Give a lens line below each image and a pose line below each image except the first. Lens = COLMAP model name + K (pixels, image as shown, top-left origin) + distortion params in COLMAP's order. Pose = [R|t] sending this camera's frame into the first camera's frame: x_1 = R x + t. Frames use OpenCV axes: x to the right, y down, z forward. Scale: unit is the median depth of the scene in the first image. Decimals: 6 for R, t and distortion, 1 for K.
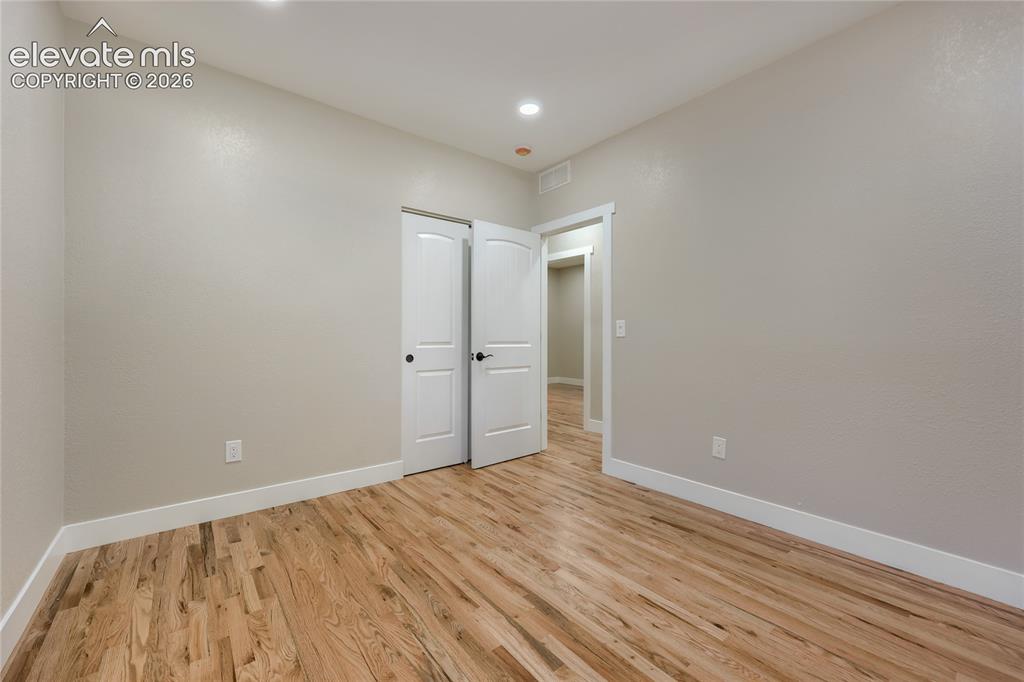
lens RADIAL K [[417.0, 0, 508.6], [0, 417.0, 337.6], [0, 0, 1]] dist [0.000773, 0.000025]
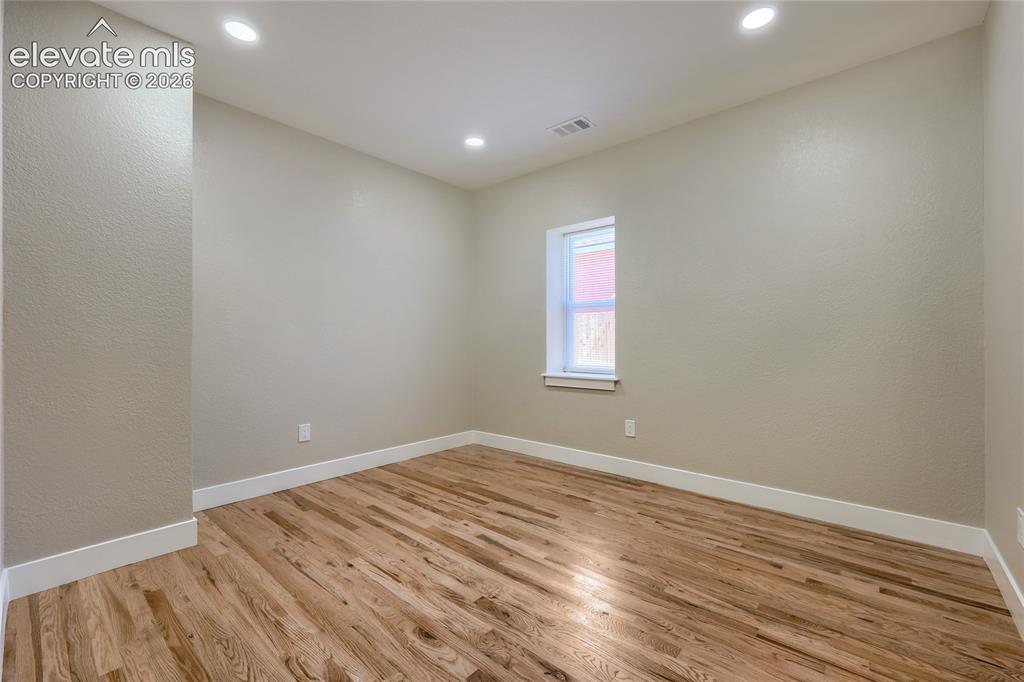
lens RADIAL K [[417.0, 0, 508.6], [0, 417.0, 337.6], [0, 0, 1]] dist [0.000773, 0.000025]
pose [[-0.984395, -0.000575, -0.175973, 0.211770], [0.001118, 0.999954, -0.009522, 0.017869], [0.175970, -0.009571, -0.984349, 1.900217]]
